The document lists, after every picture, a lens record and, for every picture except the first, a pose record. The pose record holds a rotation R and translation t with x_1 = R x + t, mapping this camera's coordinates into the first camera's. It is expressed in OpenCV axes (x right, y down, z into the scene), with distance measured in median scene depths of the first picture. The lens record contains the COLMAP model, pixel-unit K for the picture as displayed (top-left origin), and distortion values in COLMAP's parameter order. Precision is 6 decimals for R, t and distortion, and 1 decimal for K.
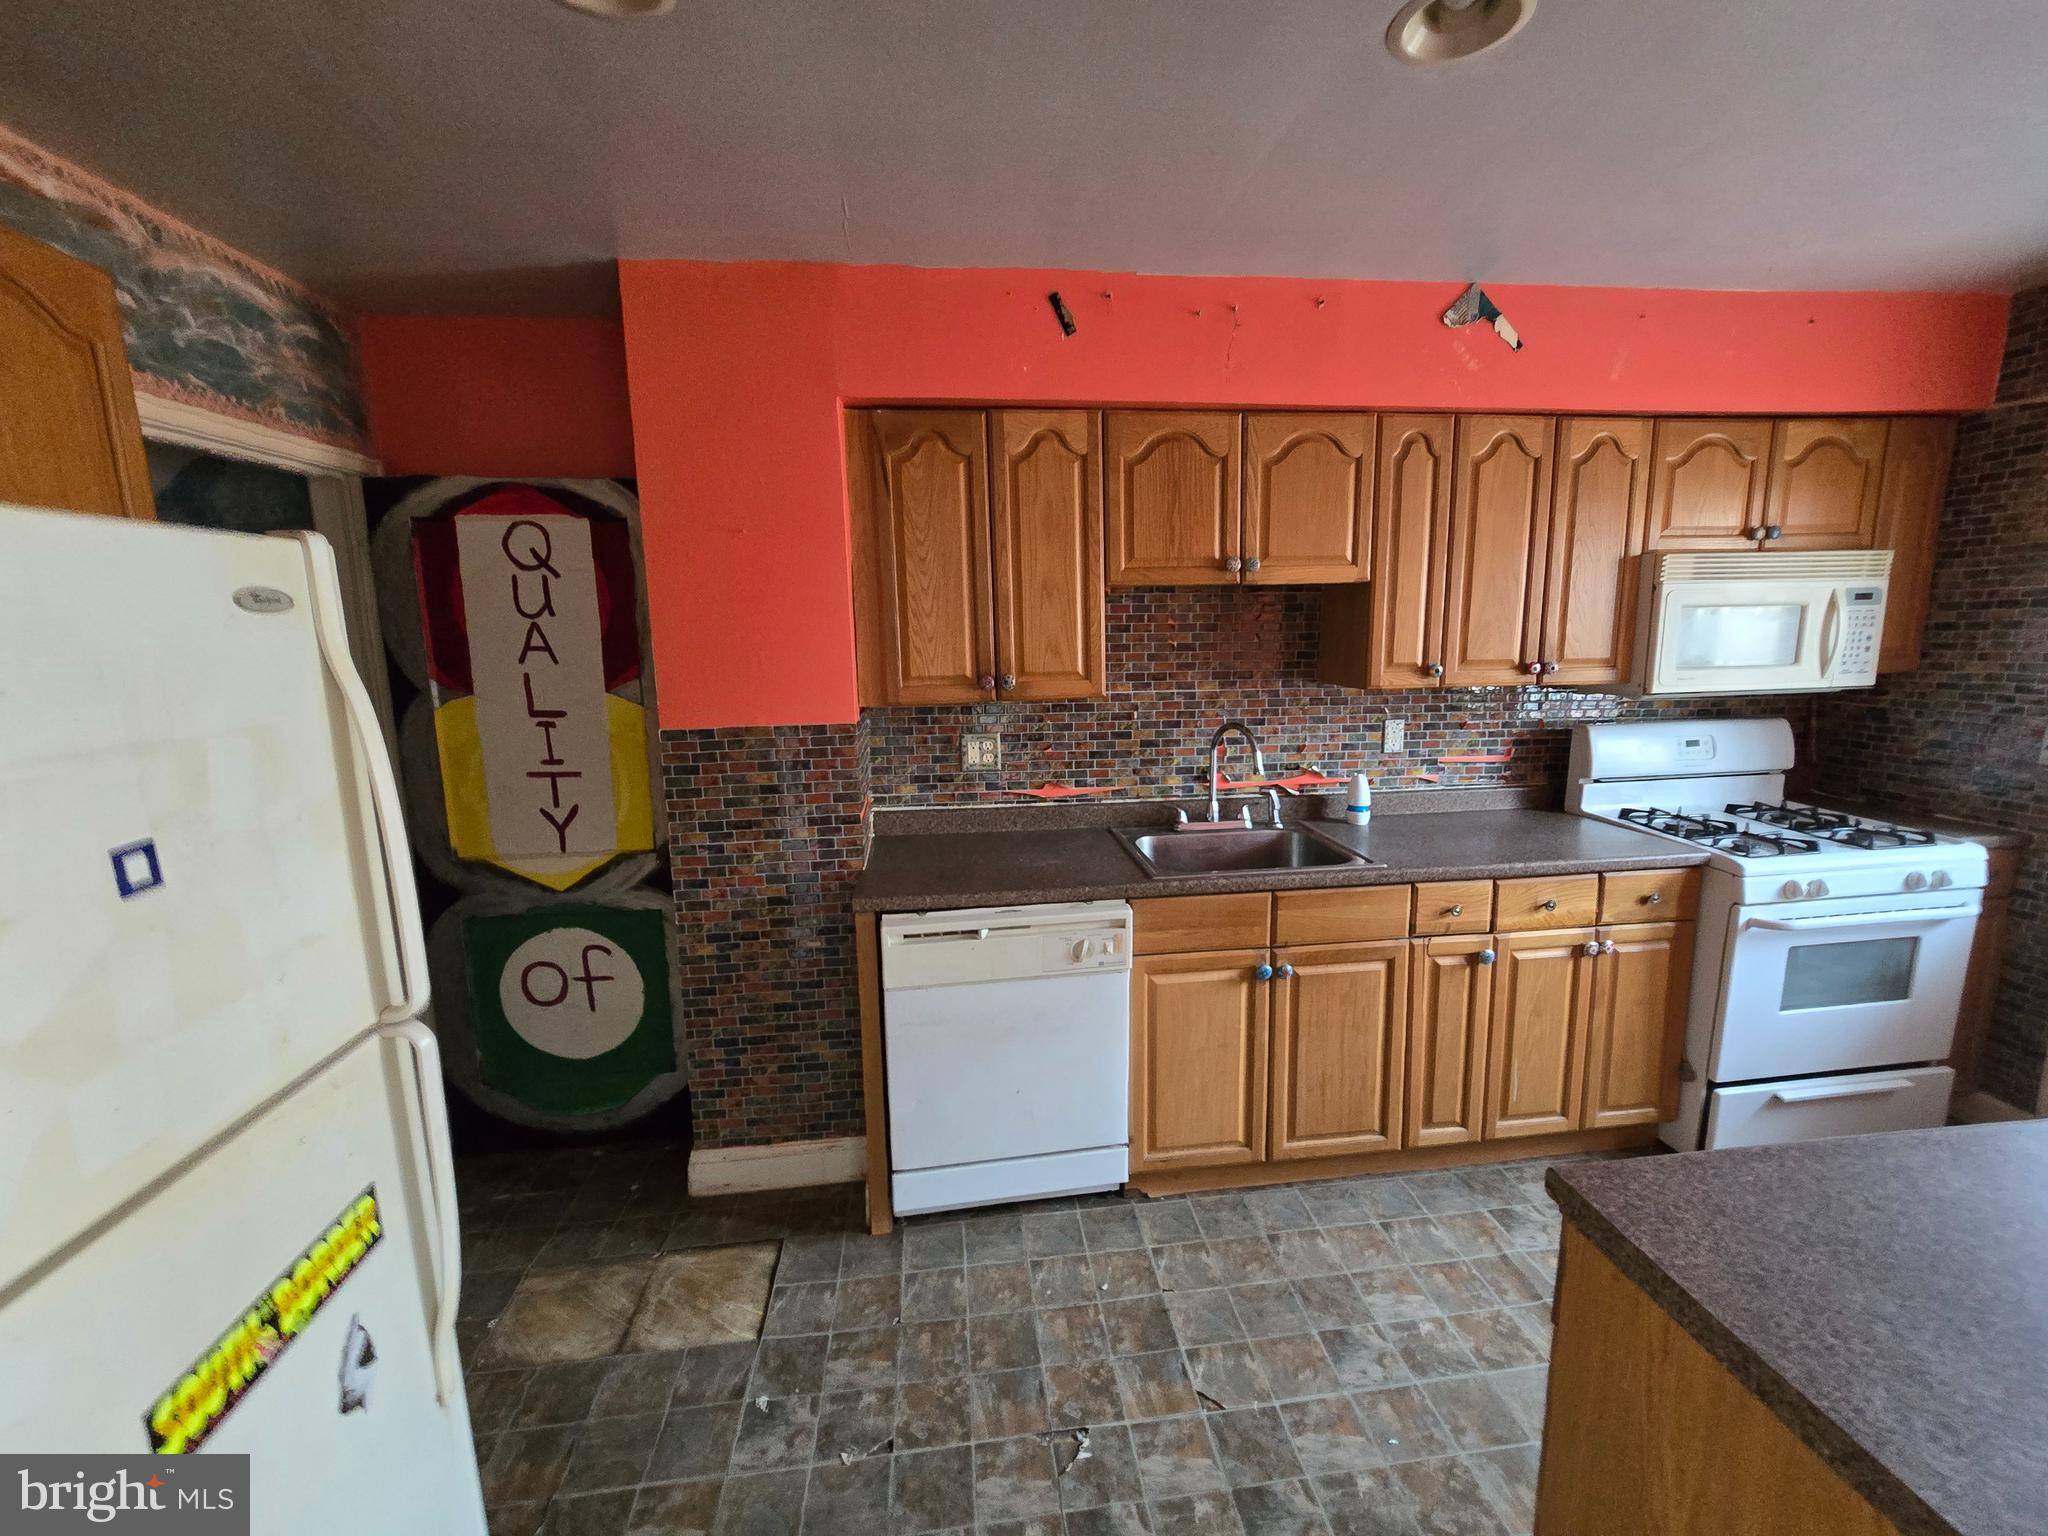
lens RADIAL K [[878.0, 0, 1035.2], [0, 878.0, 763.6], [0, 0, 1]] dist [-0.004527, 0.000136]
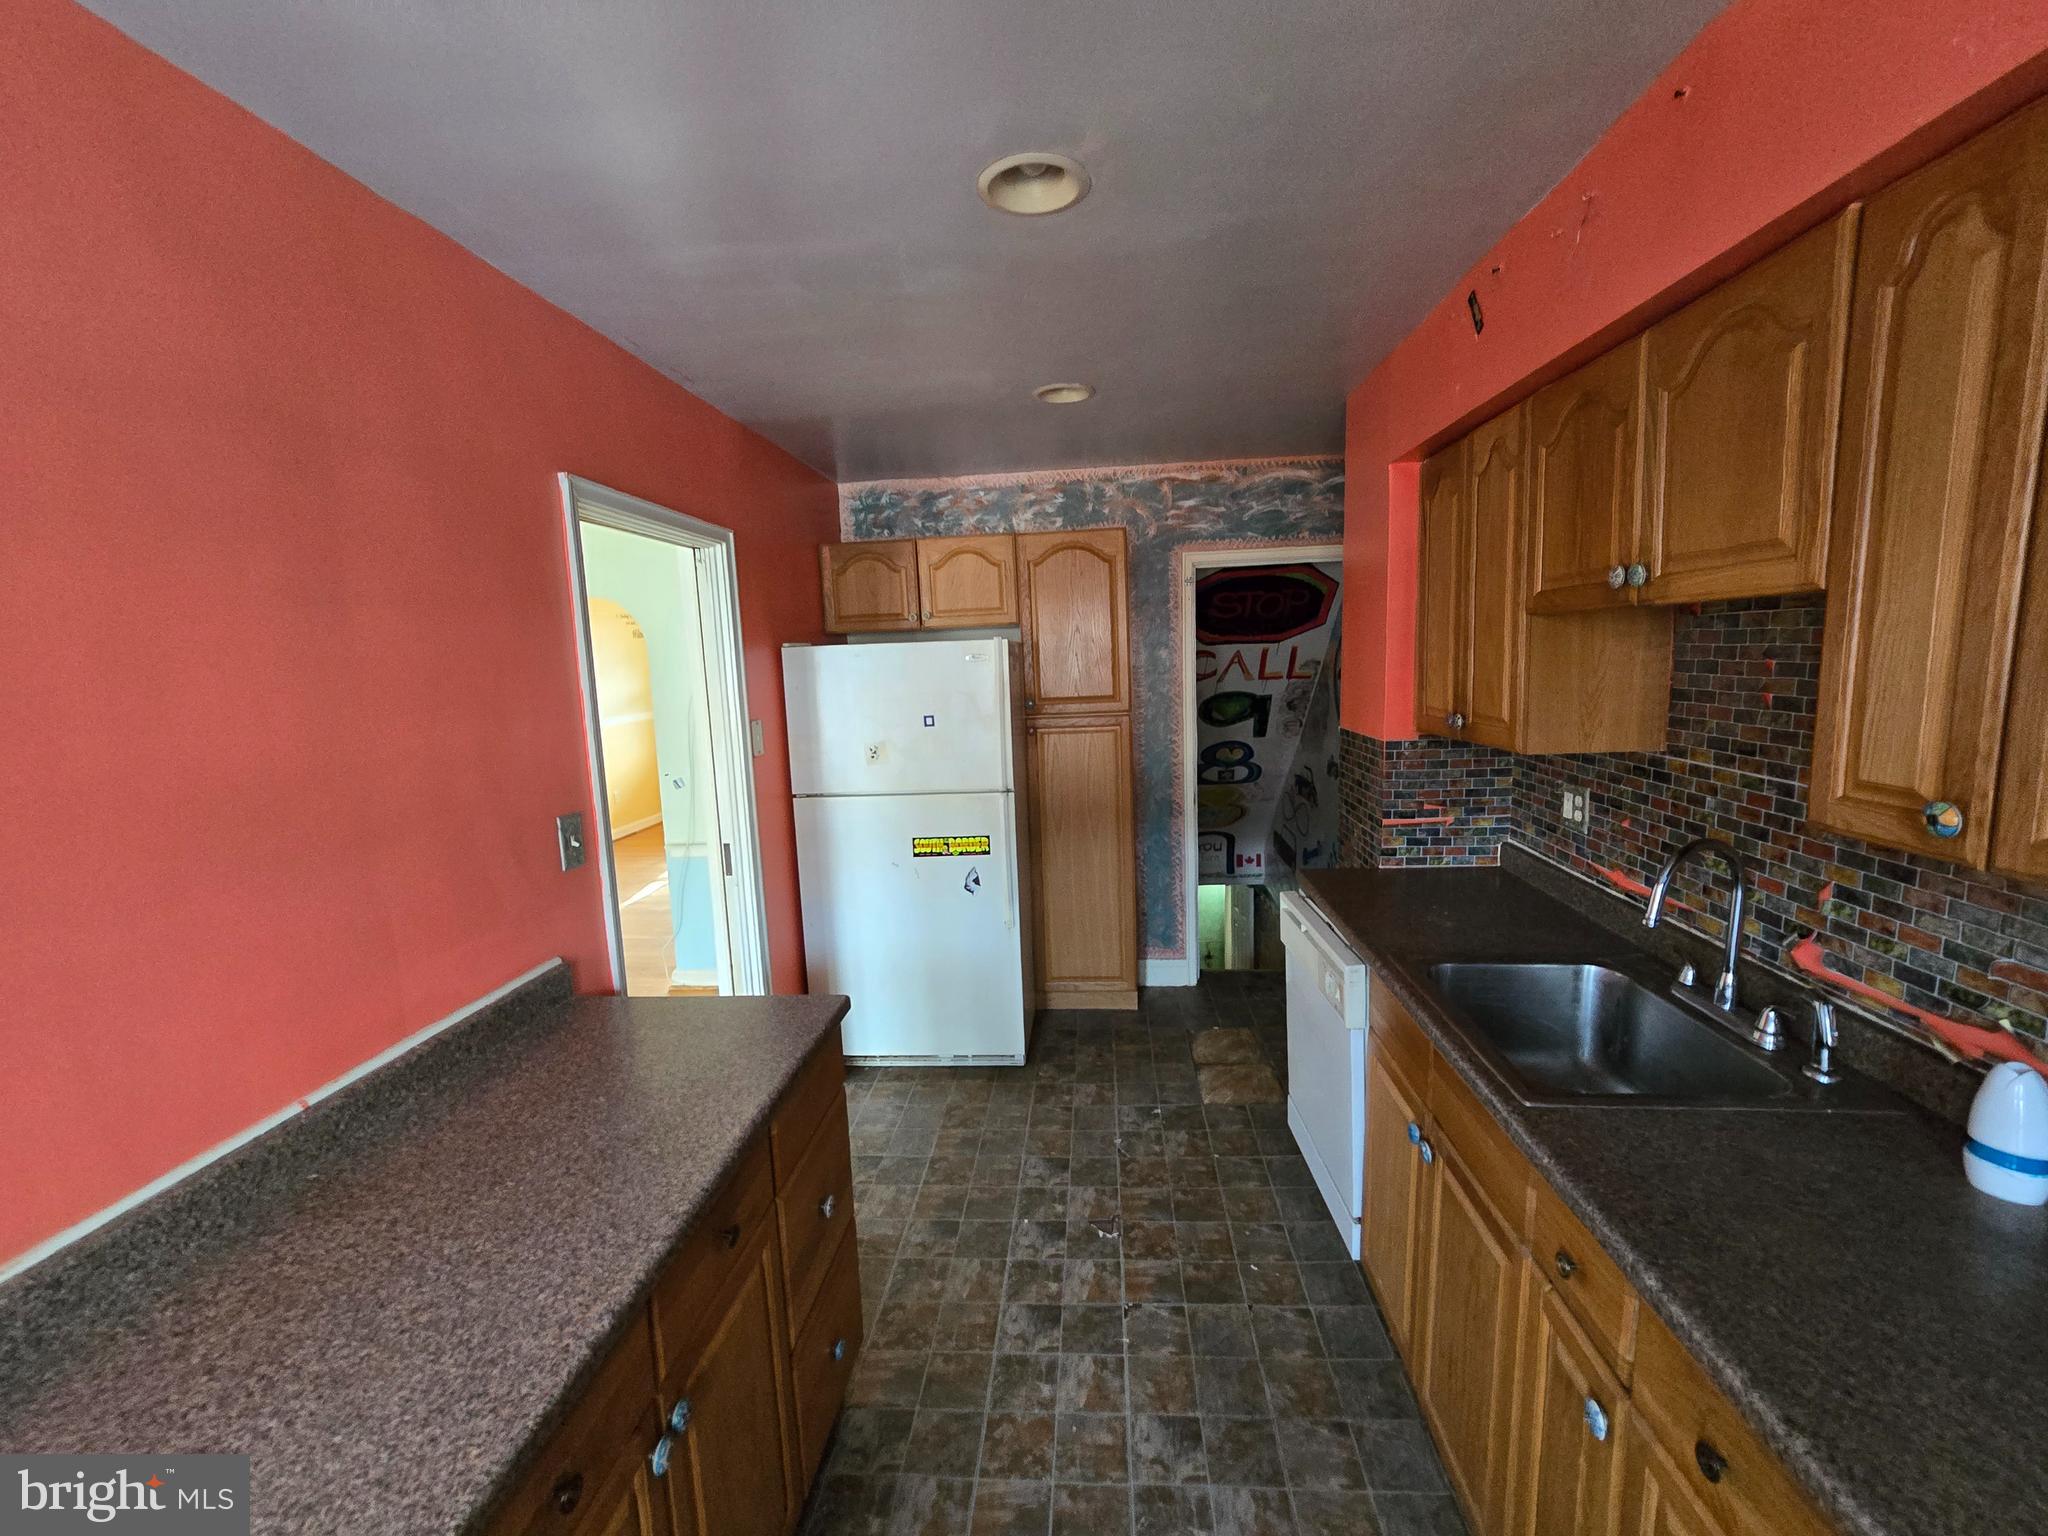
lens RADIAL K [[846.2, 0, 1021.2], [0, 846.2, 773.8], [0, 0, 1]] dist [-0.004019, -0.001468]
pose [[-0.225977, 0.164682, -0.960112, 1.163396], [-0.117138, 0.973861, 0.194611, -0.195511], [0.967064, 0.156443, -0.200779, 0.911460]]
